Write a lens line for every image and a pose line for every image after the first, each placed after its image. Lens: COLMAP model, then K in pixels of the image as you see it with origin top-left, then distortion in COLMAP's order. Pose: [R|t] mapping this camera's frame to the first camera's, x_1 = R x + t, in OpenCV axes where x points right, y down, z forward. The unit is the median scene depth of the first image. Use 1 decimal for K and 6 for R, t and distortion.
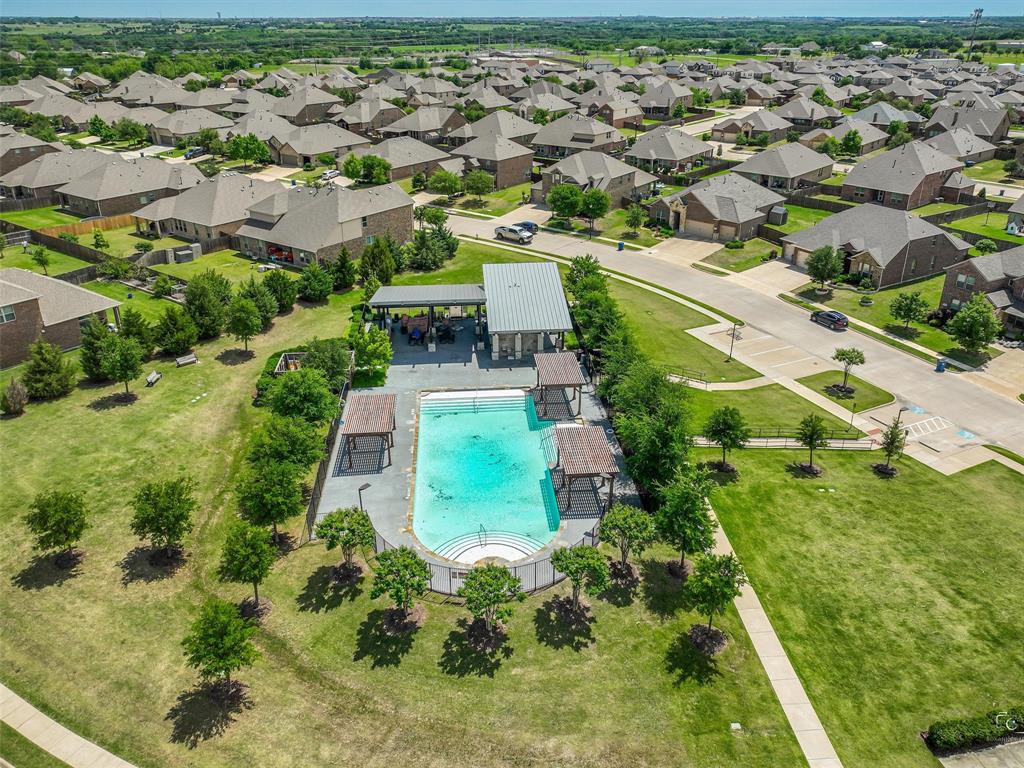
lens RADIAL K [[783.3, 0, 516.7], [0, 783.3, 356.4], [0, 0, 1]] dist [0.003831, 0.002122]
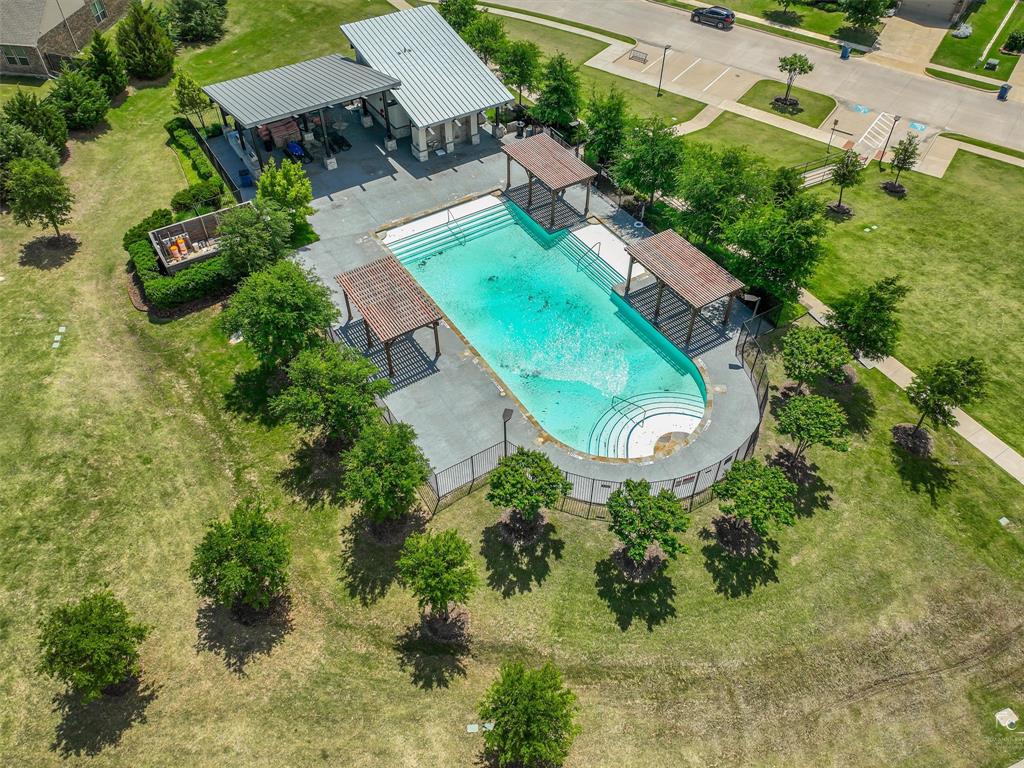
lens RADIAL K [[783.3, 0, 516.7], [0, 783.3, 356.4], [0, 0, 1]] dist [0.003831, 0.002122]
pose [[0.882423, -0.329405, 0.335891, -0.316553], [0.184876, 0.899327, 0.396273, -0.130754], [-0.432610, -0.287582, 0.854485, 0.296020]]
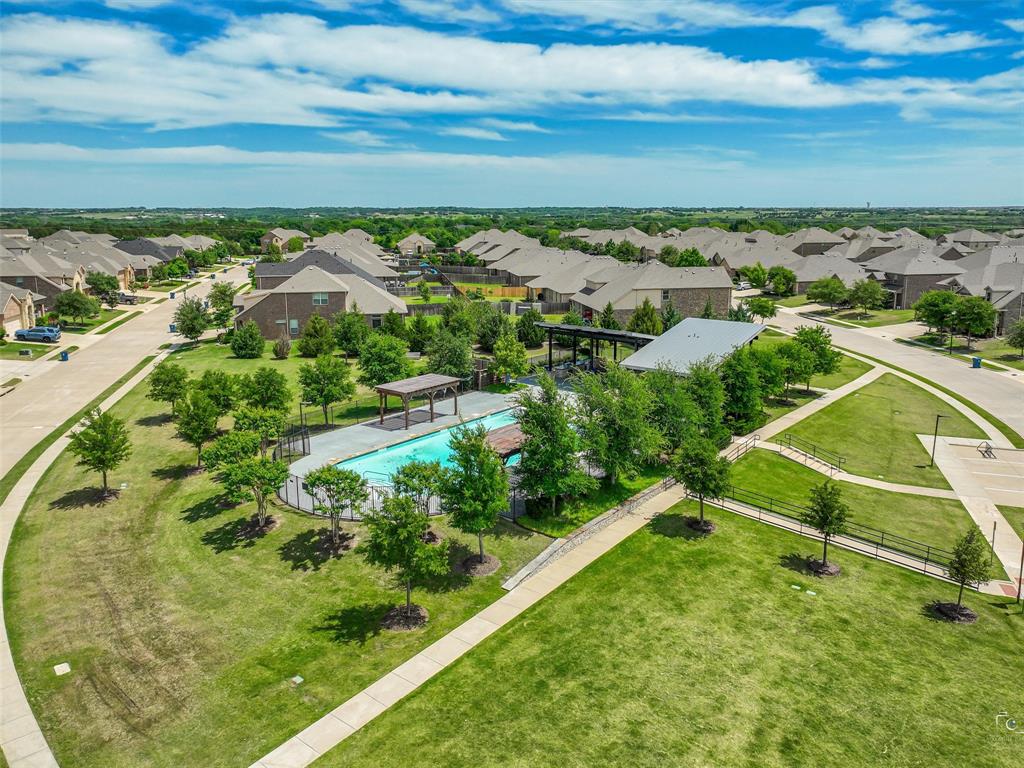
lens RADIAL K [[783.3, 0, 516.7], [0, 783.3, 356.4], [0, 0, 1]] dist [0.003831, 0.002122]
pose [[0.719620, 0.127551, -0.682553, 0.578436], [-0.277465, 0.953916, -0.114272, 0.112655], [0.636522, 0.271617, 0.721848, 0.287971]]
